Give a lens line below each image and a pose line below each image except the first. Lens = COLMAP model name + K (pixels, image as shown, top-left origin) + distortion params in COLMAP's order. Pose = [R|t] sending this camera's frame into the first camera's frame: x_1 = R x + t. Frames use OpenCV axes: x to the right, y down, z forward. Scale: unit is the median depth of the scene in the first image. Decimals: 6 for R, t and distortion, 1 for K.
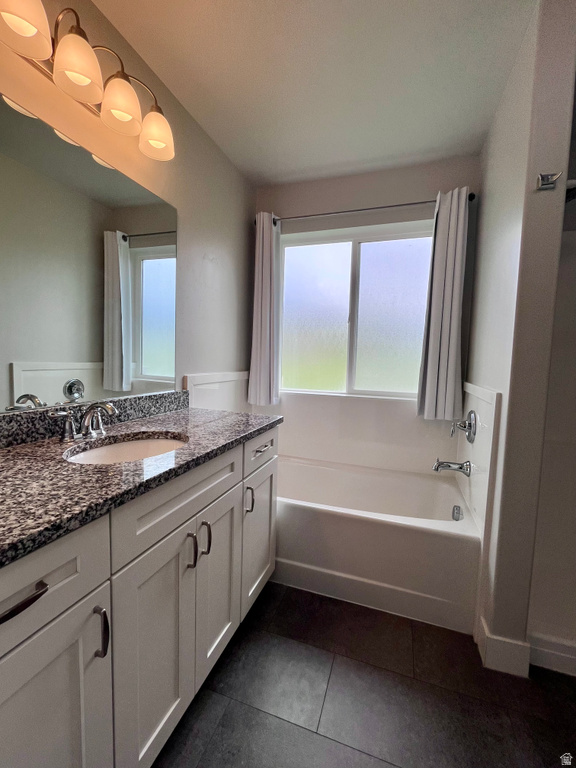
lens RADIAL K [[328.9, 0, 287.2], [0, 328.9, 381.6], [0, 0, 1]] dist [-0.004221, -0.000338]
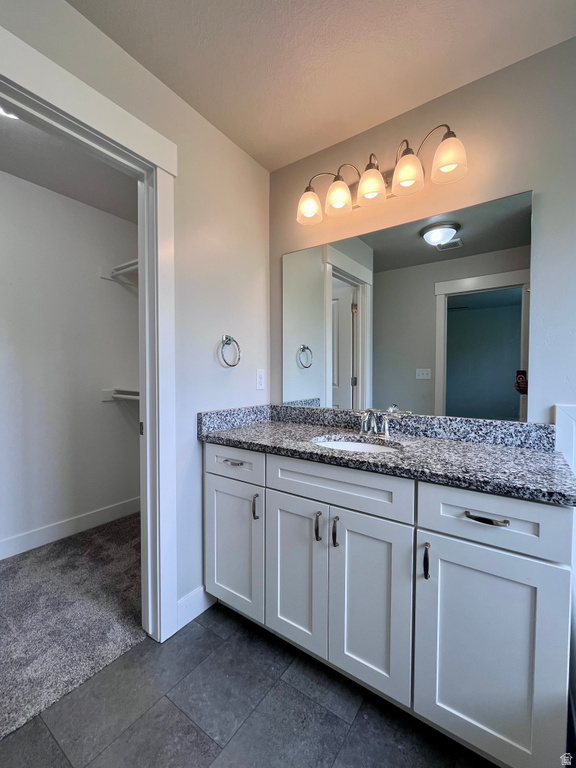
lens RADIAL K [[328.9, 0, 285.4], [0, 328.9, 383.5], [0, 0, 1]] dist [-0.004221, -0.000338]
pose [[-0.273996, 0.000918, -0.961730, 0.631797], [-0.082200, 0.996318, 0.024370, -0.040514], [0.958212, 0.085731, -0.272912, 0.765076]]
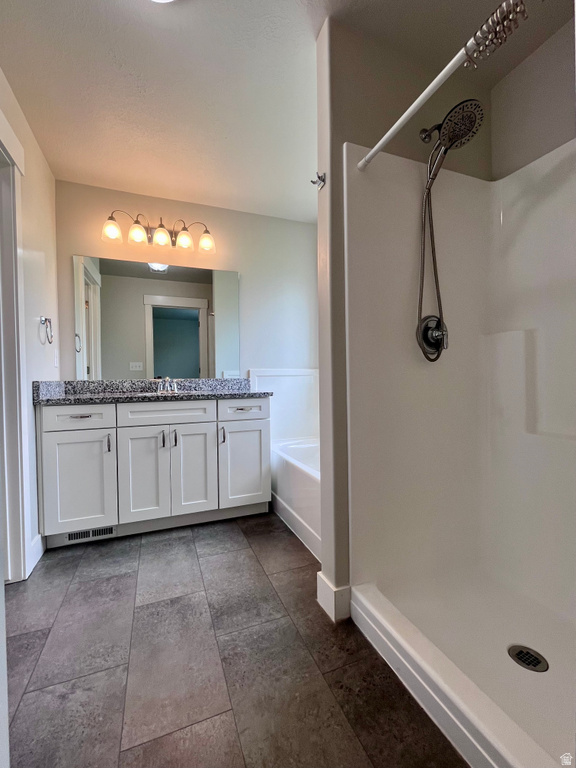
lens RADIAL K [[328.9, 0, 291.5], [0, 328.9, 385.3], [0, 0, 1]] dist [-0.004221, -0.000338]
pose [[0.660858, -0.017257, -0.750312, 1.242058], [-0.025934, 0.998613, -0.045811, 0.152220], [0.750063, 0.049733, 0.659494, 0.118213]]
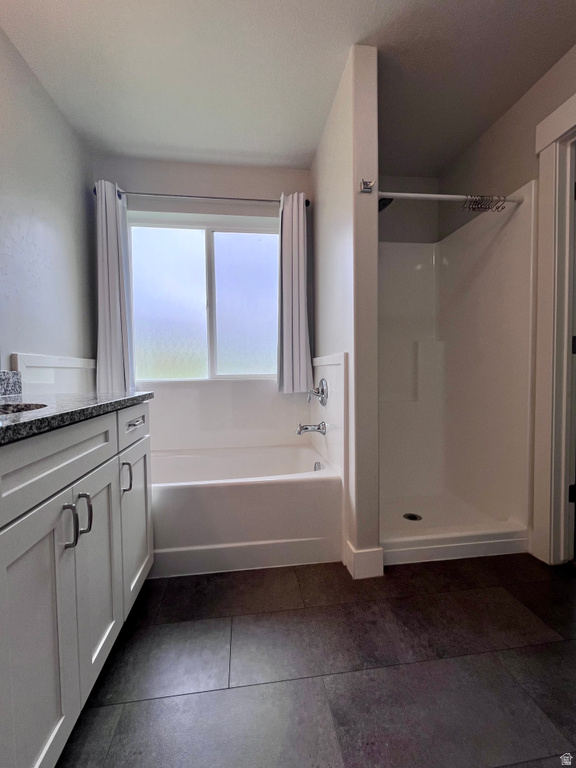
lens RADIAL K [[328.9, 0, 289.7], [0, 328.9, 381.6], [0, 0, 1]] dist [-0.004221, -0.000338]
pose [[0.888560, -0.057058, 0.455198, -0.100485], [0.073647, 0.997108, -0.018775, 0.135454], [-0.452810, 0.050207, 0.890192, -0.000391]]
